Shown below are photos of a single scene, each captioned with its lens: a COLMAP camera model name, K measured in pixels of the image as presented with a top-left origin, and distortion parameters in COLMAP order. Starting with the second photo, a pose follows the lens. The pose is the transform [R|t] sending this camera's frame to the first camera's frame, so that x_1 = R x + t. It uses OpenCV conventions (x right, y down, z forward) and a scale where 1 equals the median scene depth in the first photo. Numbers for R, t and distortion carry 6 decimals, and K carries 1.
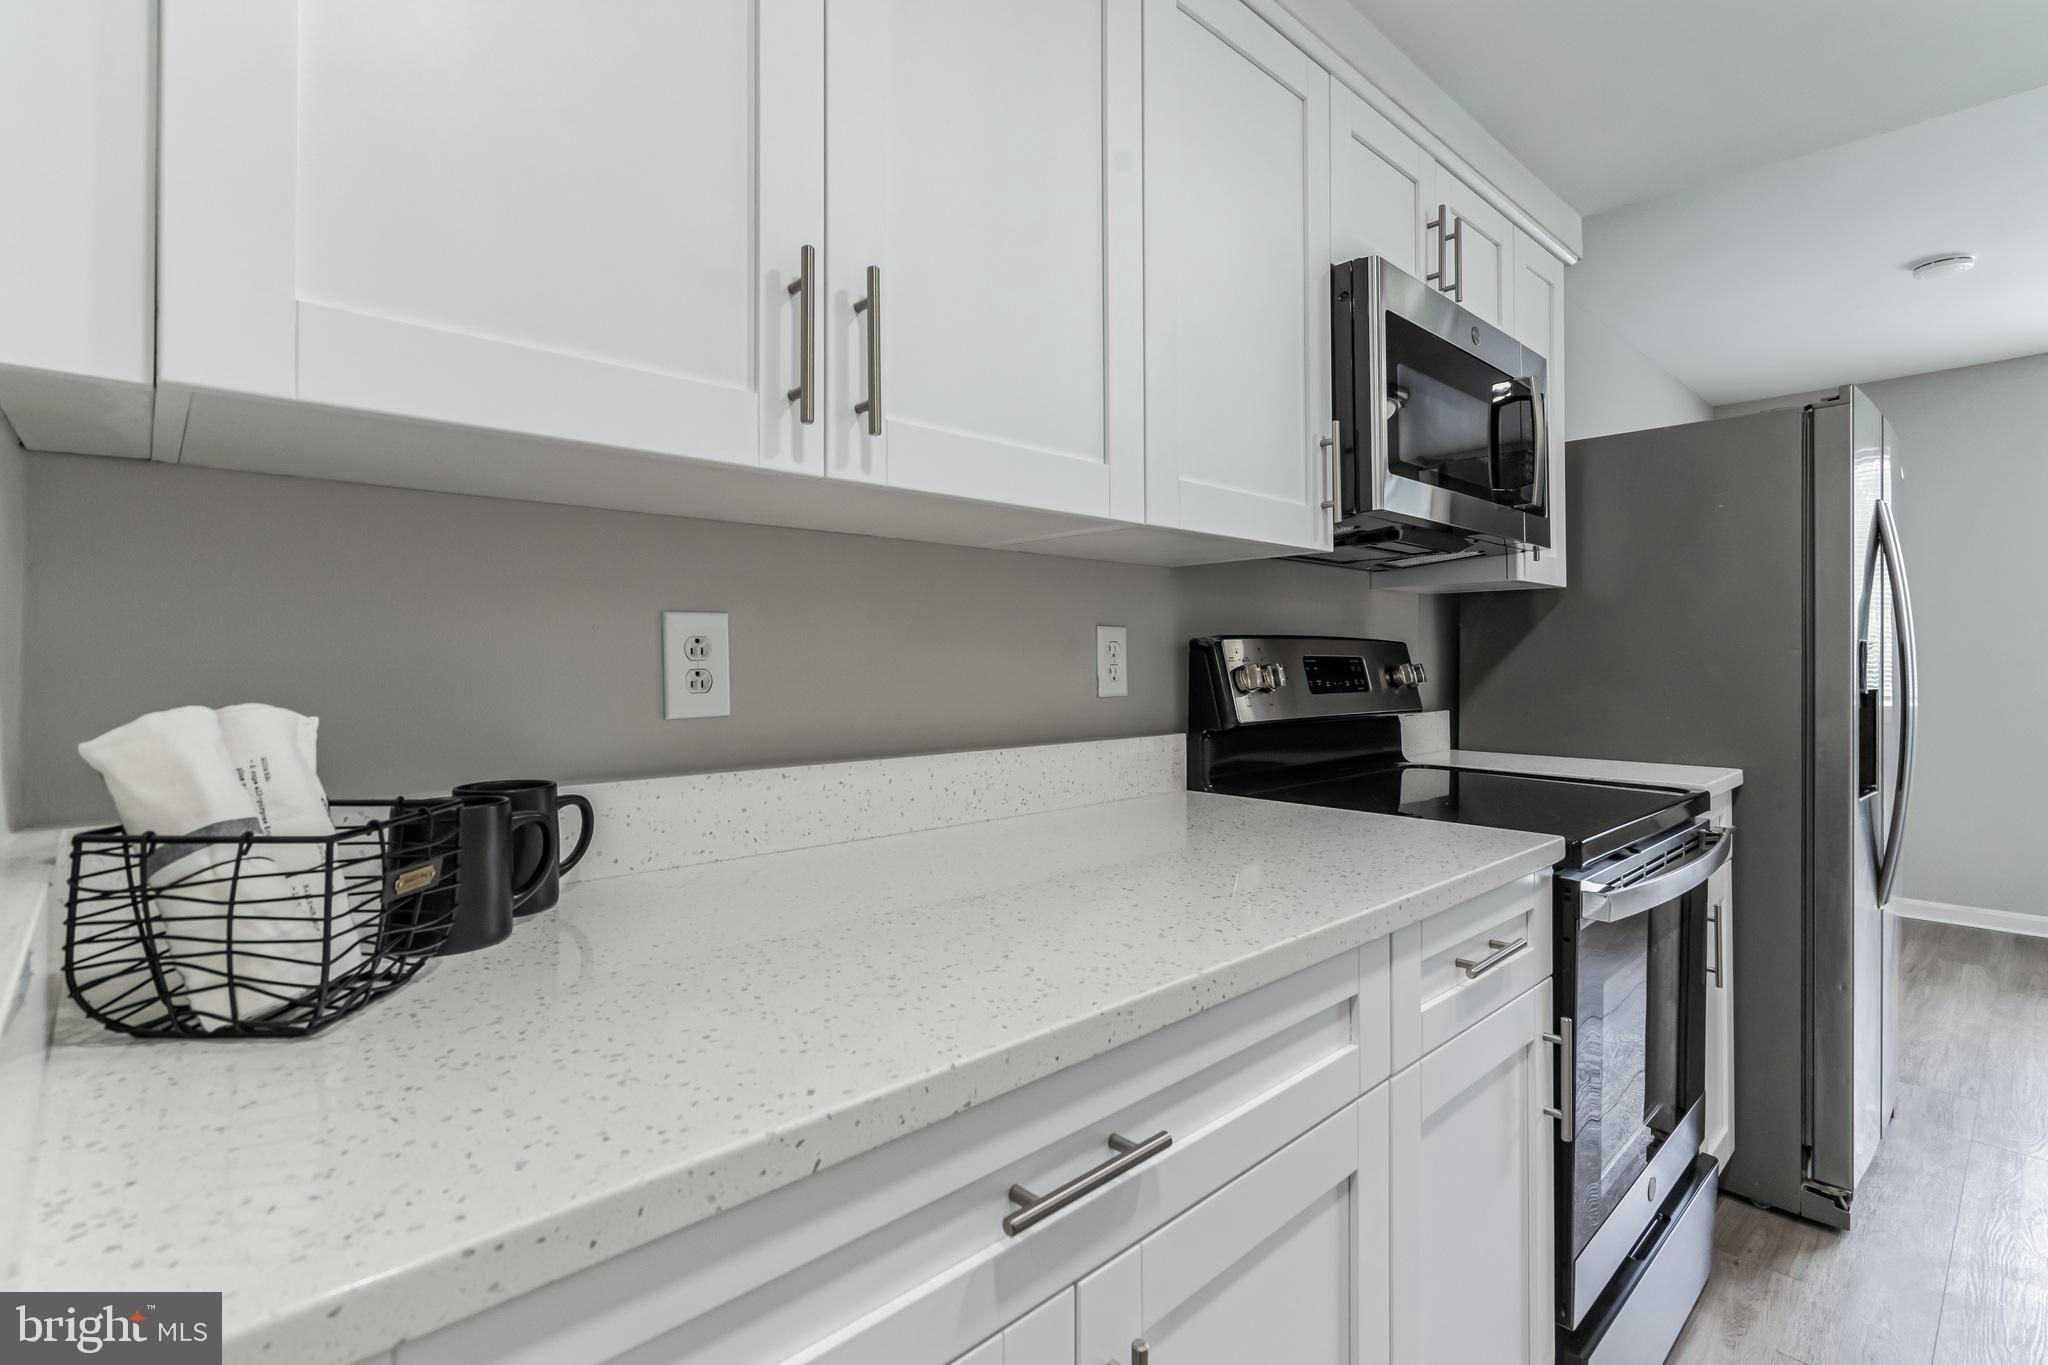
lens RADIAL K [[946.7, 0, 1028.9], [0, 946.7, 648.1], [0, 0, 1]] dist [-0.005298, 0.001845]
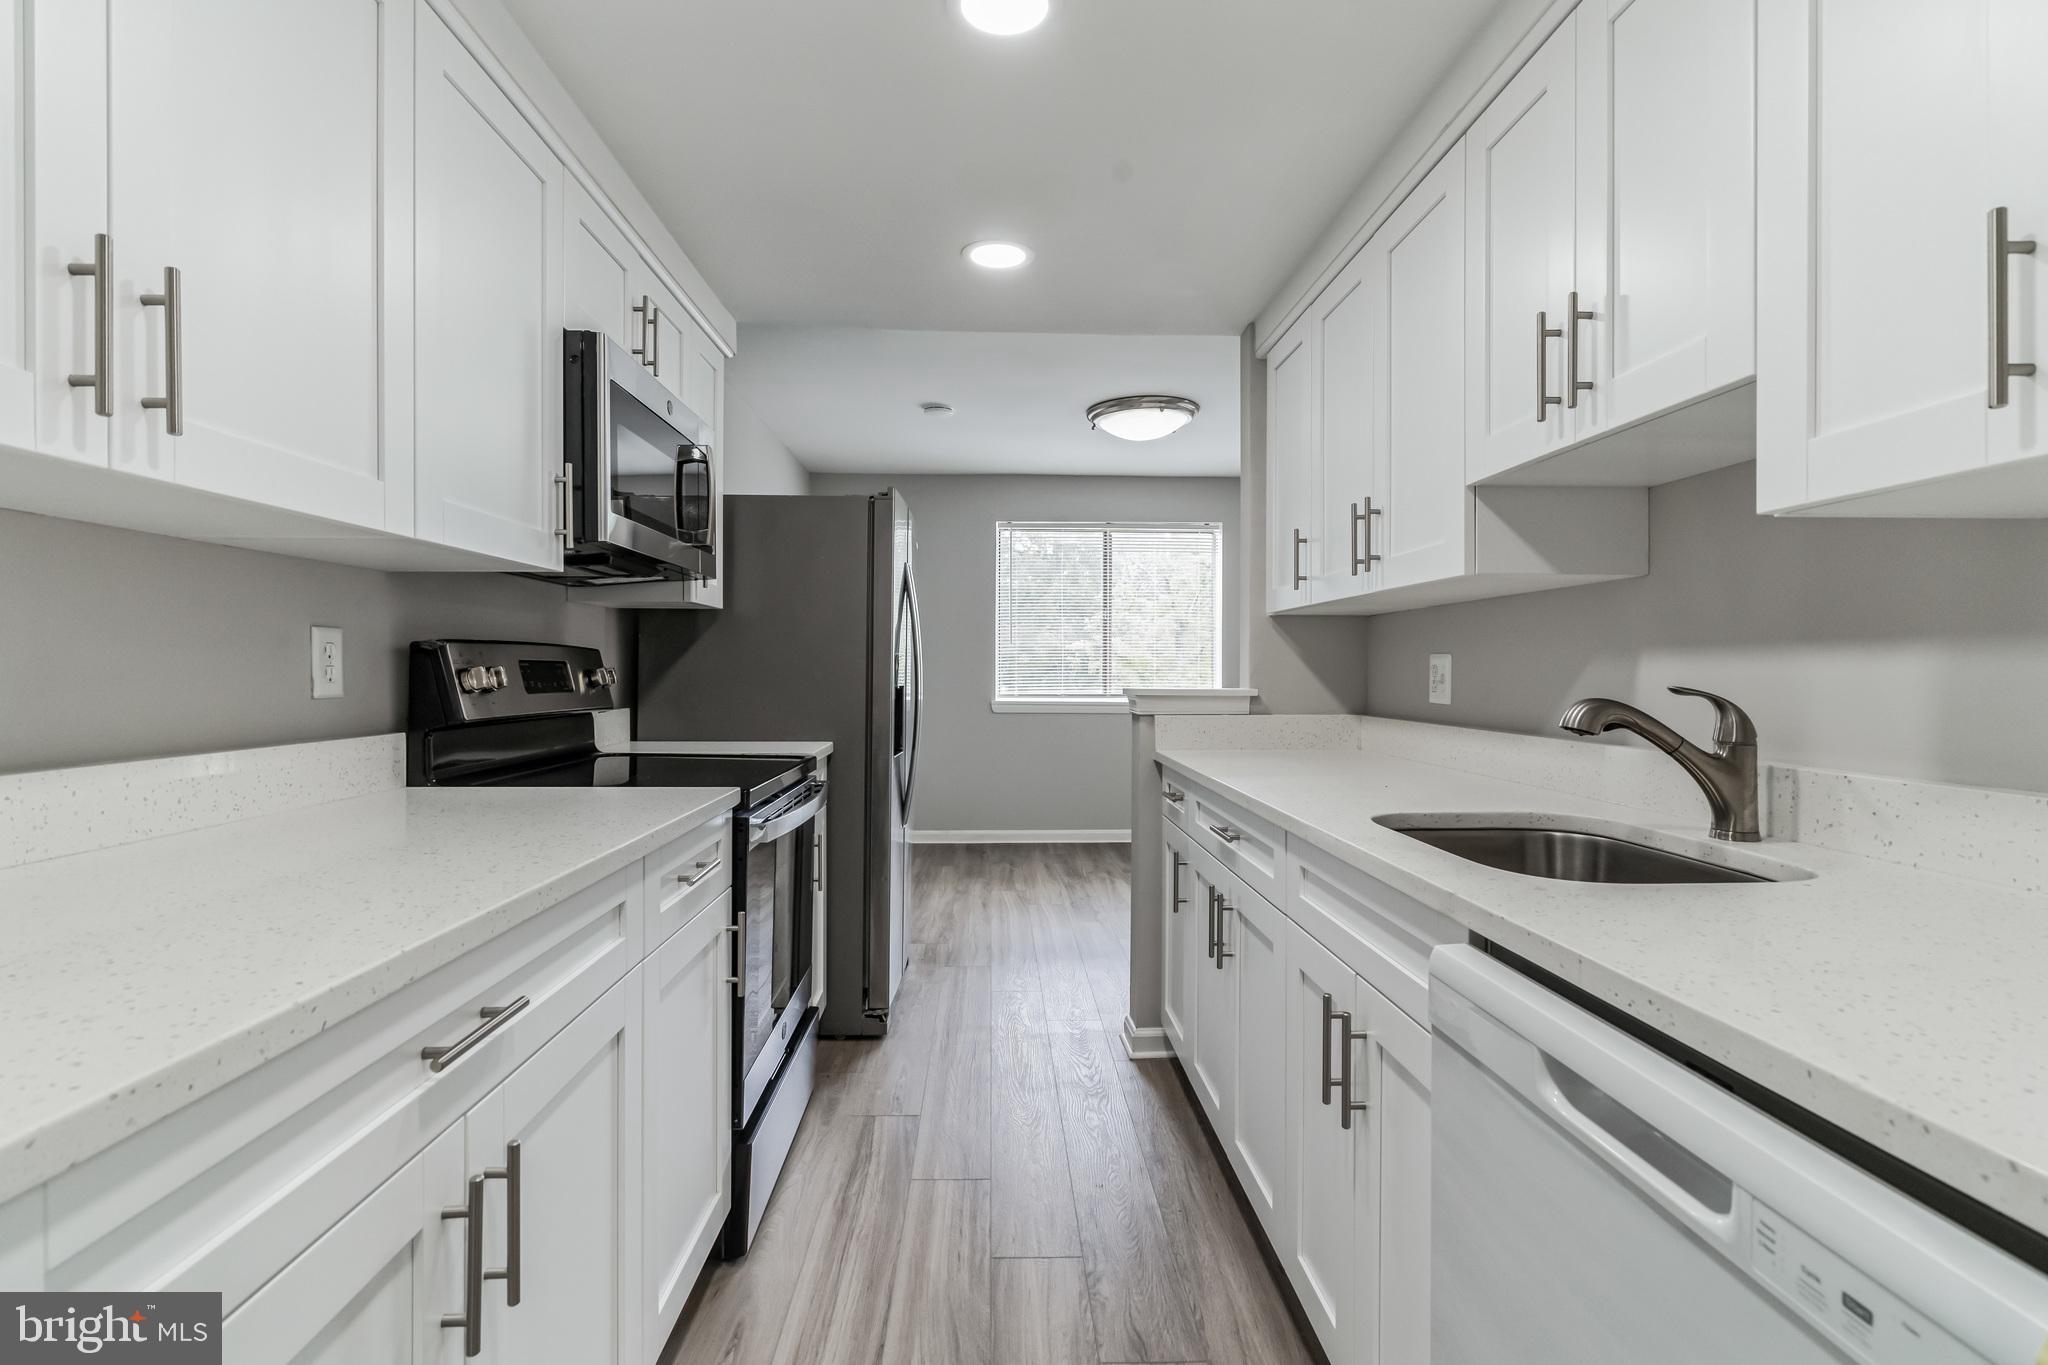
lens RADIAL K [[946.7, 0, 1022.1], [0, 946.7, 674.0], [0, 0, 1]] dist [-0.005298, 0.001845]
pose [[0.652658, -0.000448, 0.757652, -0.186021], [-0.013691, 0.999830, 0.012386, 0.004049], [-0.757529, -0.018457, 0.652541, -0.197394]]
